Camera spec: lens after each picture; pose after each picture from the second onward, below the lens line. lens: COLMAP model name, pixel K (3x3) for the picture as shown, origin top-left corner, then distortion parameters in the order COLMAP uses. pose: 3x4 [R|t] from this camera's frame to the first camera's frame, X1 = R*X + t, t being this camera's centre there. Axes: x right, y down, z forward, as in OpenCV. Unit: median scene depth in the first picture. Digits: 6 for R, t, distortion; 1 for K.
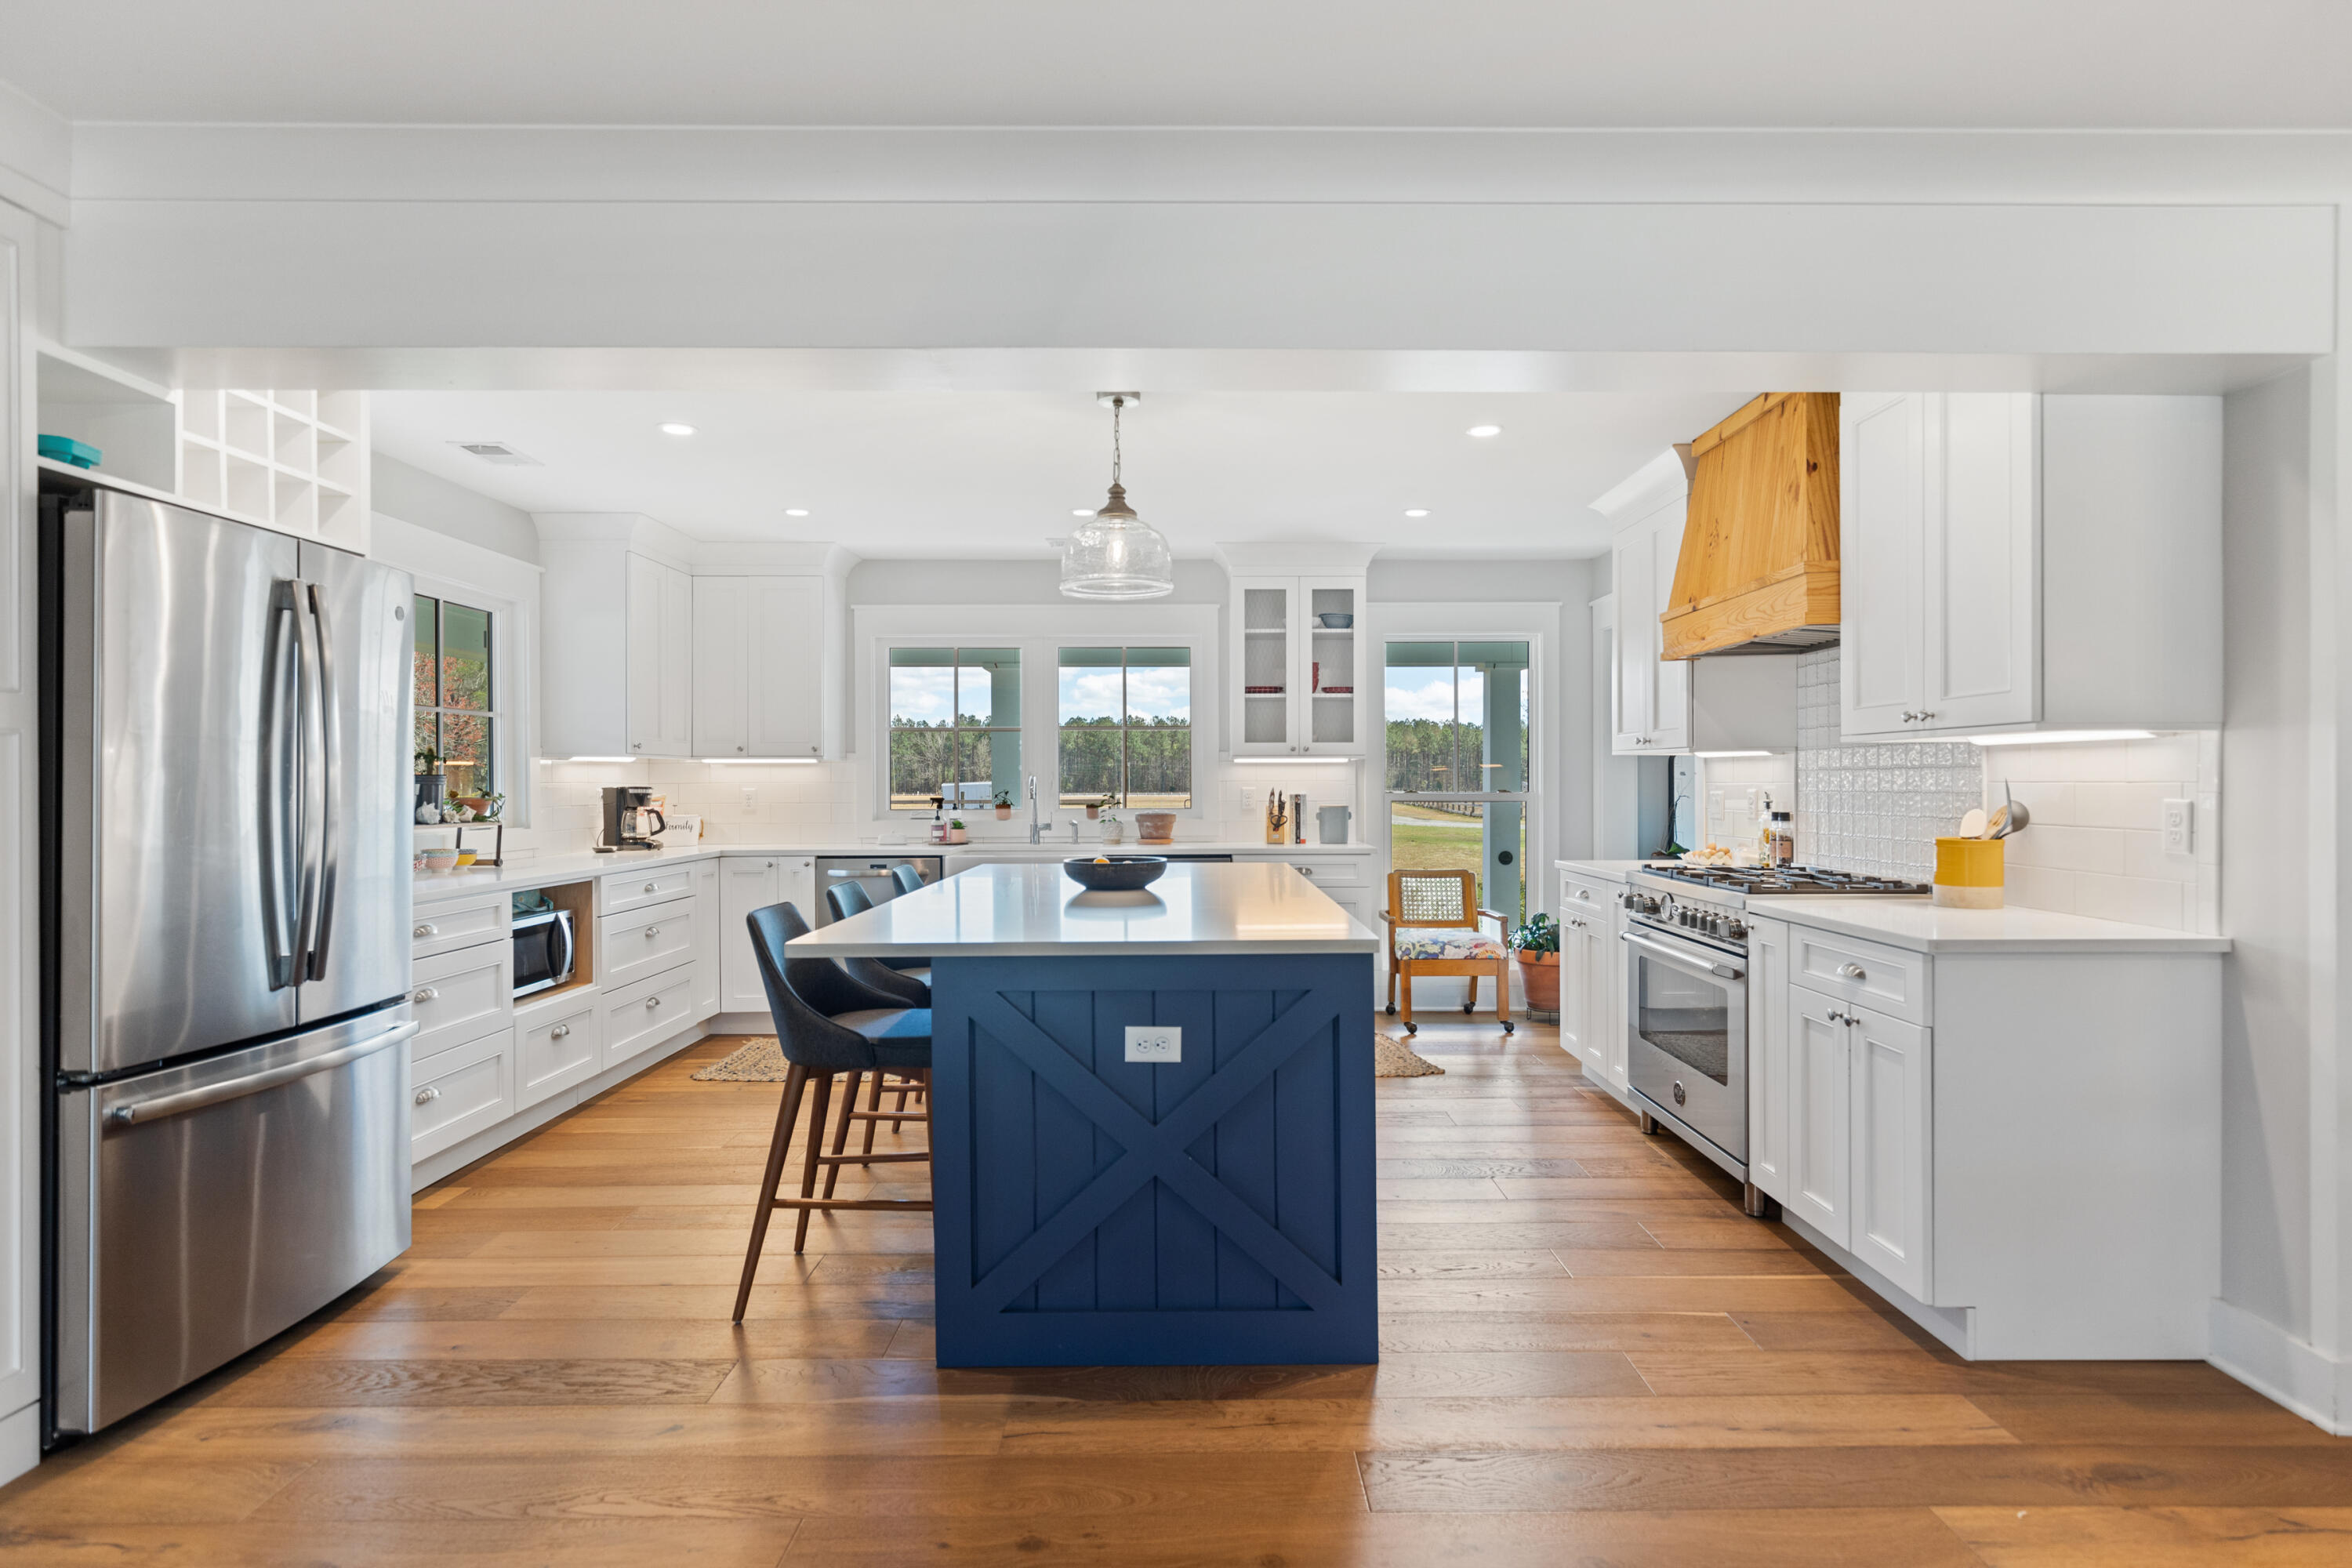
lens RADIAL K [[1209.9, 0, 1183.3], [0, 1209.9, 786.4], [0, 0, 1]] dist [-0.002403, 0.000715]
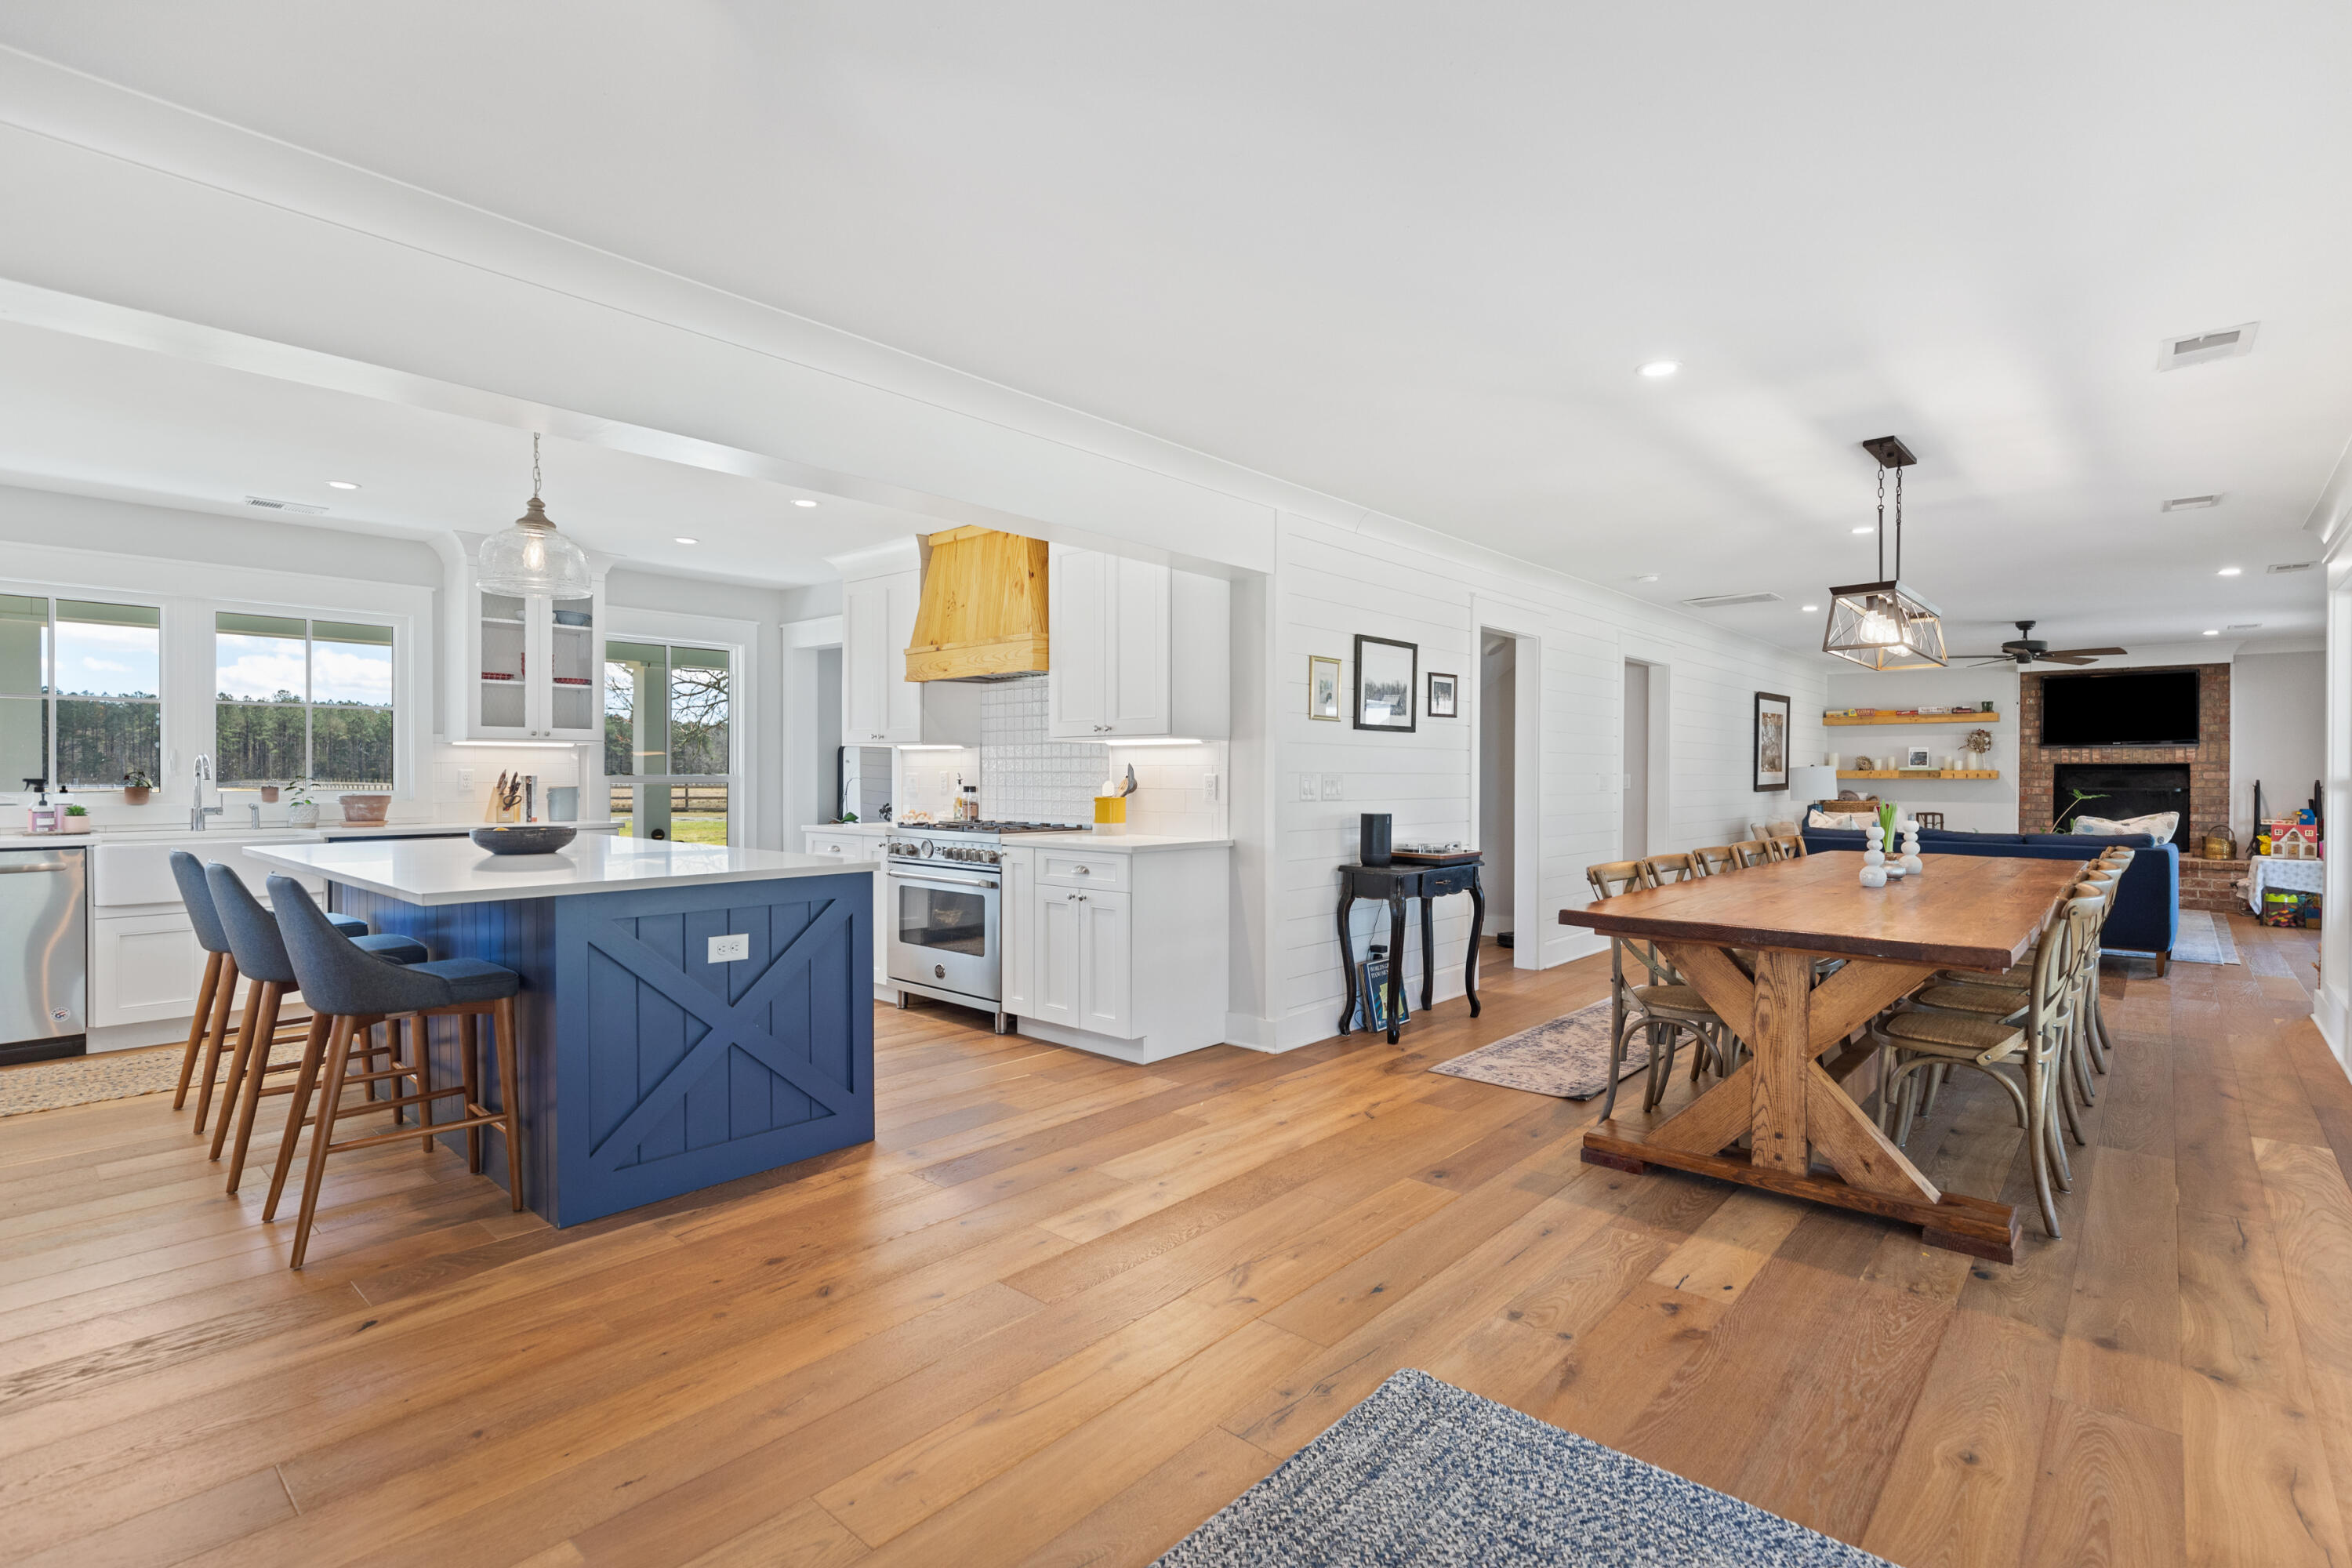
lens RADIAL K [[1110.1, 0, 1192.9], [0, 1110.1, 781.4], [0, 0, 1]] dist [-0.003699, -0.000079]
pose [[0.664349, 0.000232, 0.747422, -0.474494], [-0.002349, 0.999996, 0.001778, 0.015727], [-0.747418, -0.002936, 0.664347, -0.177395]]
